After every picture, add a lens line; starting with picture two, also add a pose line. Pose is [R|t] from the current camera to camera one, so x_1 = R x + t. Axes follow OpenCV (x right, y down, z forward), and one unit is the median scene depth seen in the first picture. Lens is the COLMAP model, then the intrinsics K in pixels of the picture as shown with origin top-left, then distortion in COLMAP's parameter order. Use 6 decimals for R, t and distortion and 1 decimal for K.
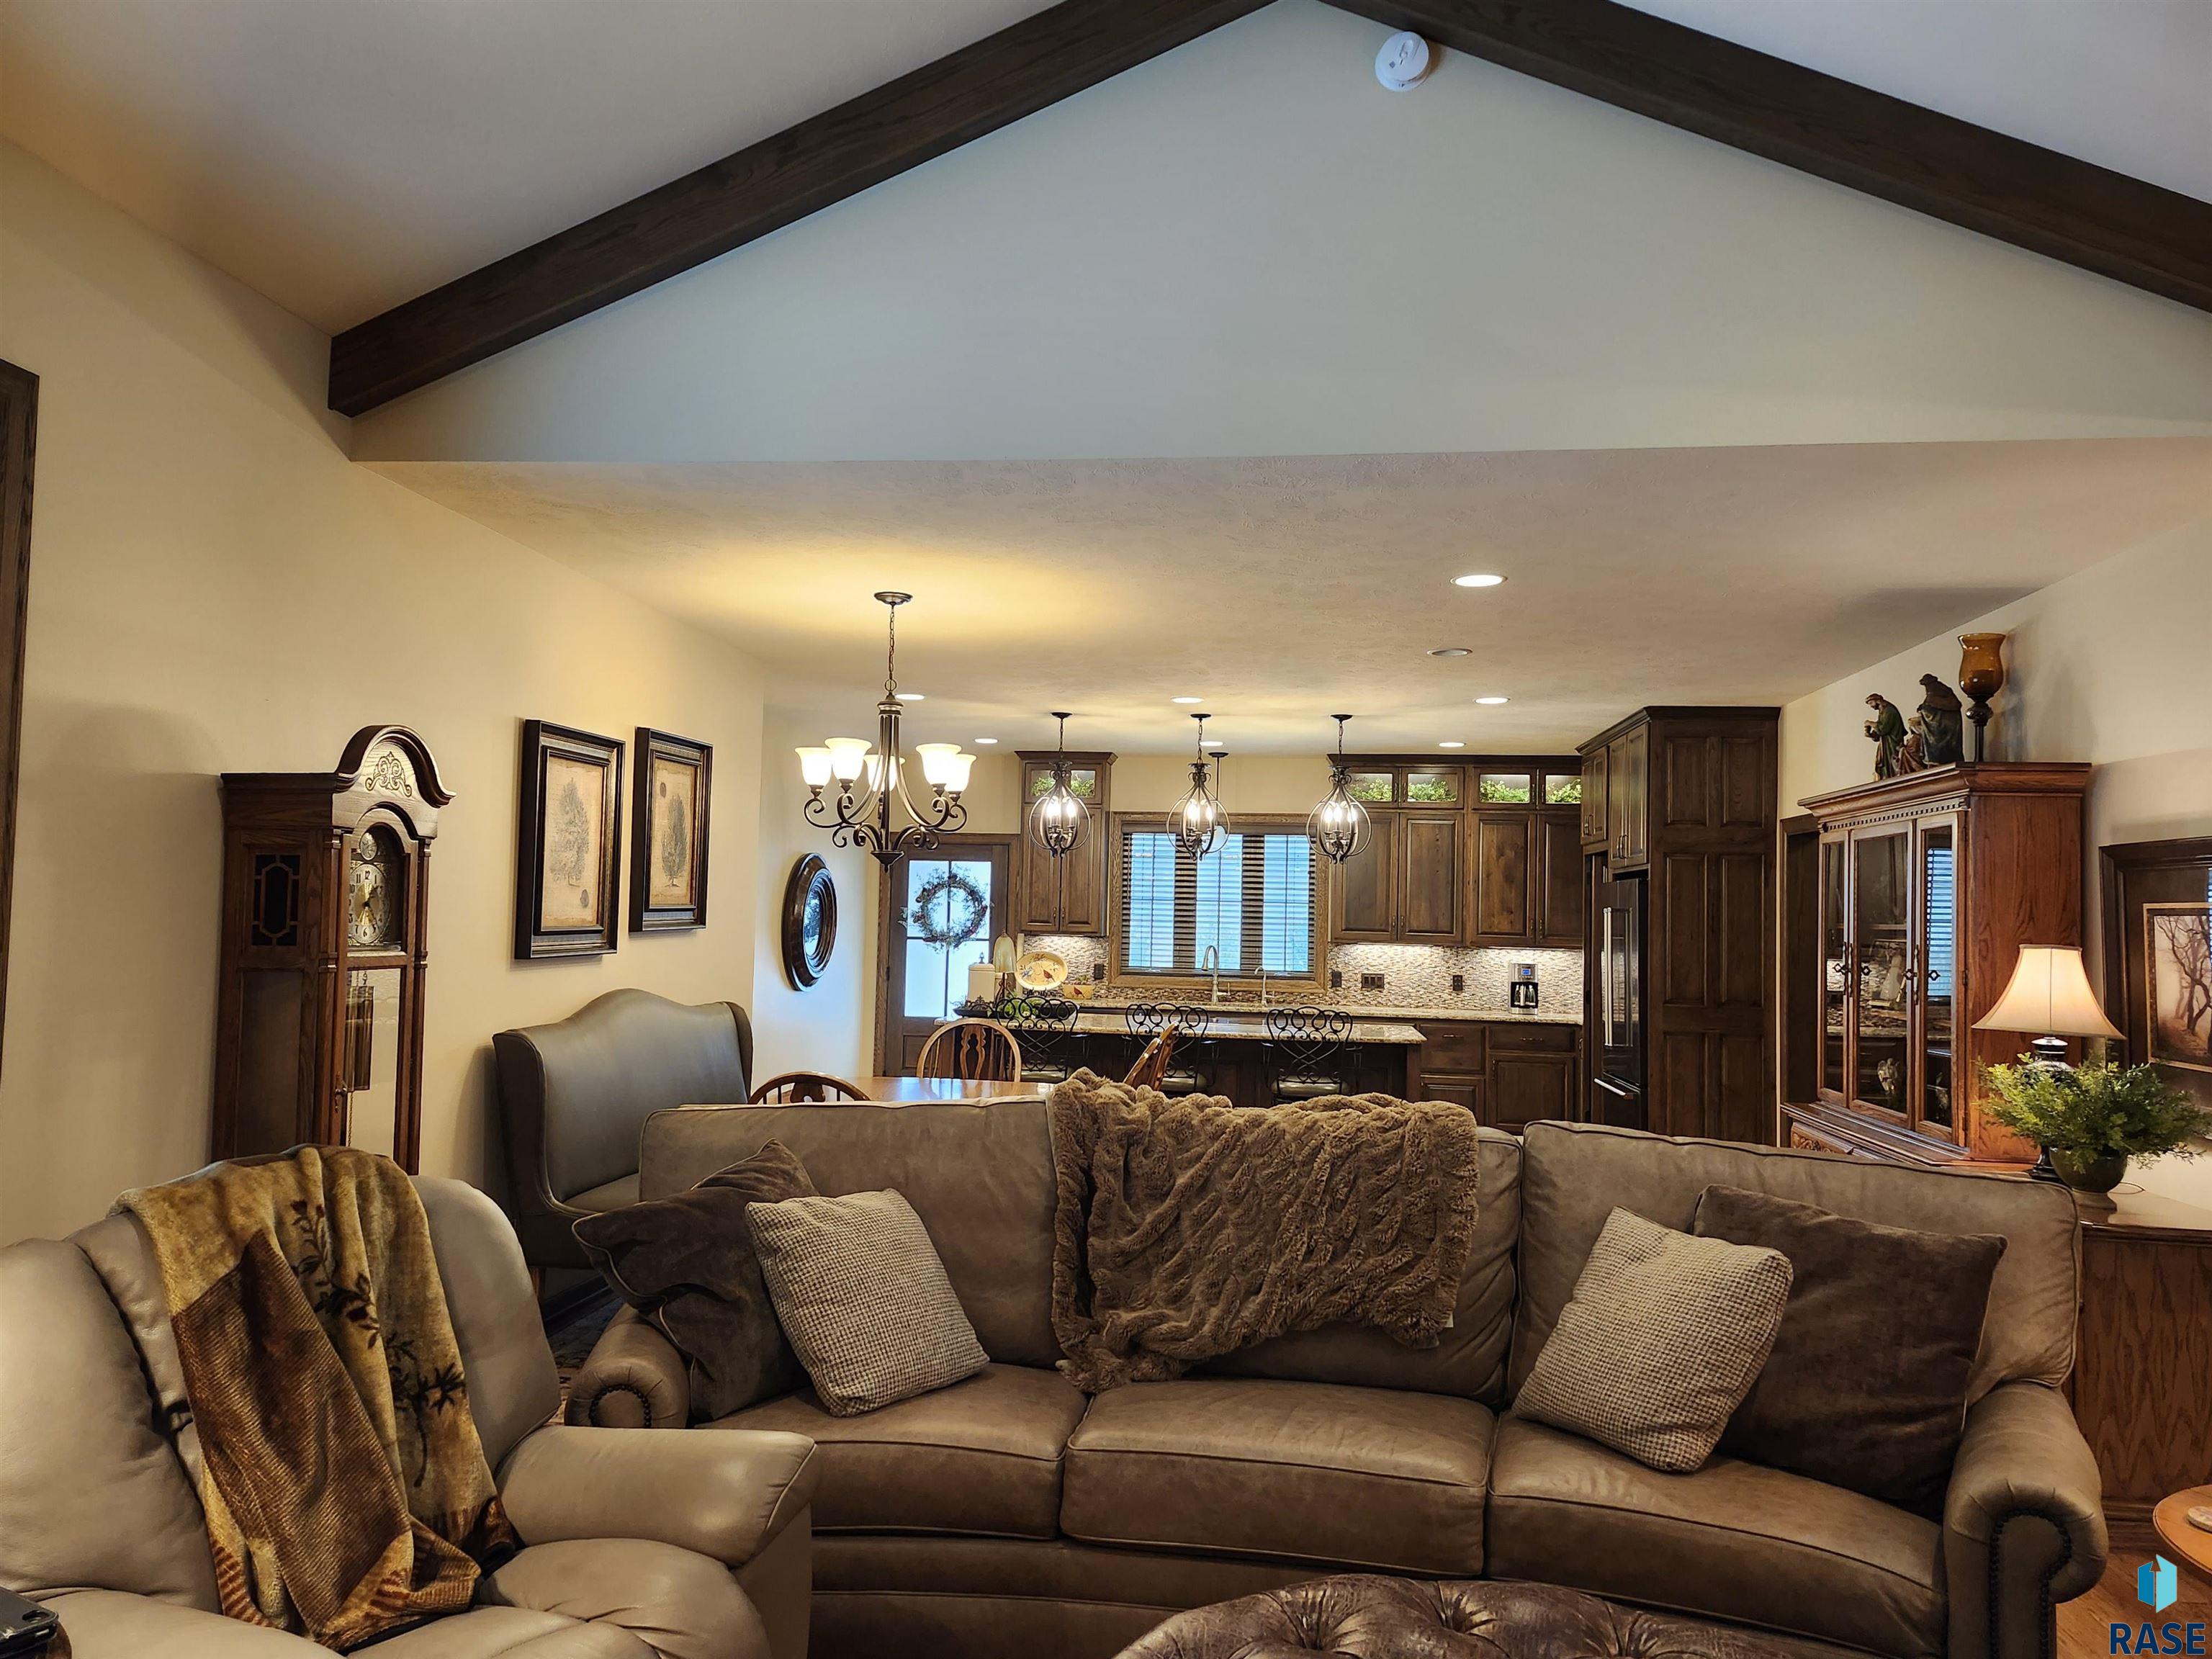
lens RADIAL K [[1555.8, 0, 1064.7], [0, 1555.8, 854.9], [0, 0, 1]] dist [0.101758, -0.103453]
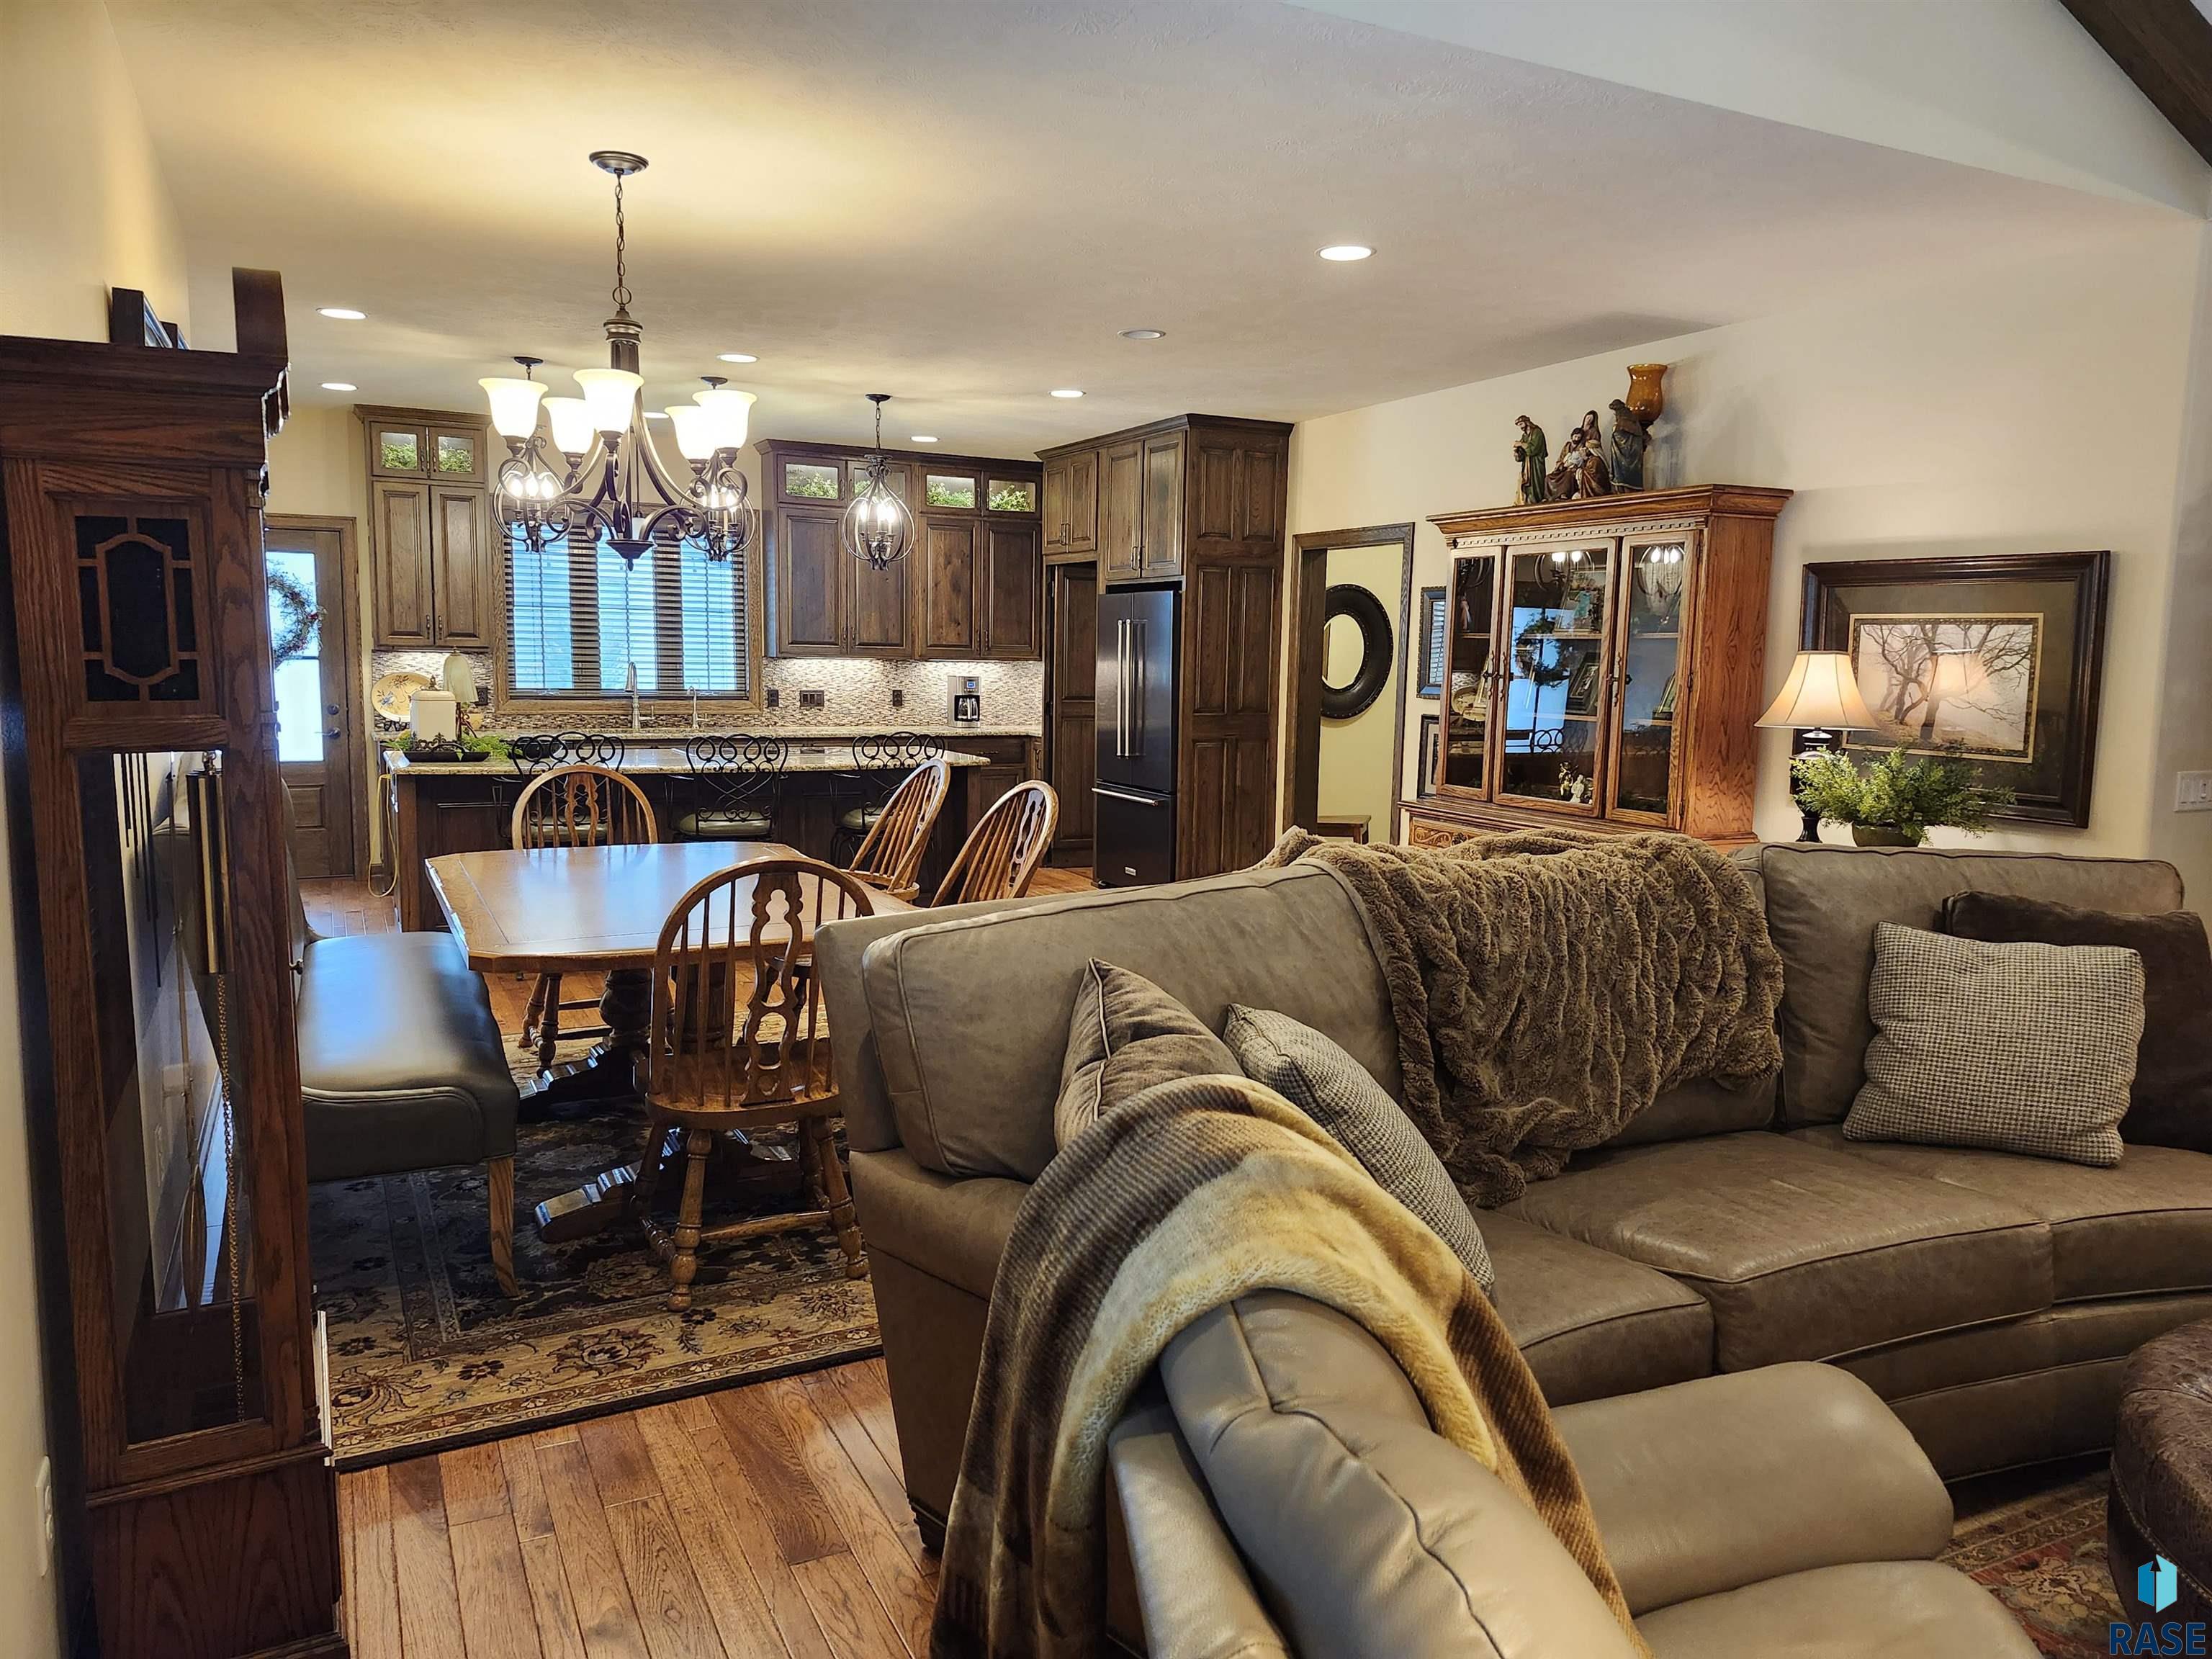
lens RADIAL K [[1555.8, 0, 1115.6], [0, 1555.8, 844.5], [0, 0, 1]] dist [0.101758, -0.103453]
pose [[0.819608, -0.082539, 0.566949, -0.192513], [-0.019933, 0.984861, 0.172196, 0.003147], [-0.572578, -0.152433, 0.805554, 0.147161]]
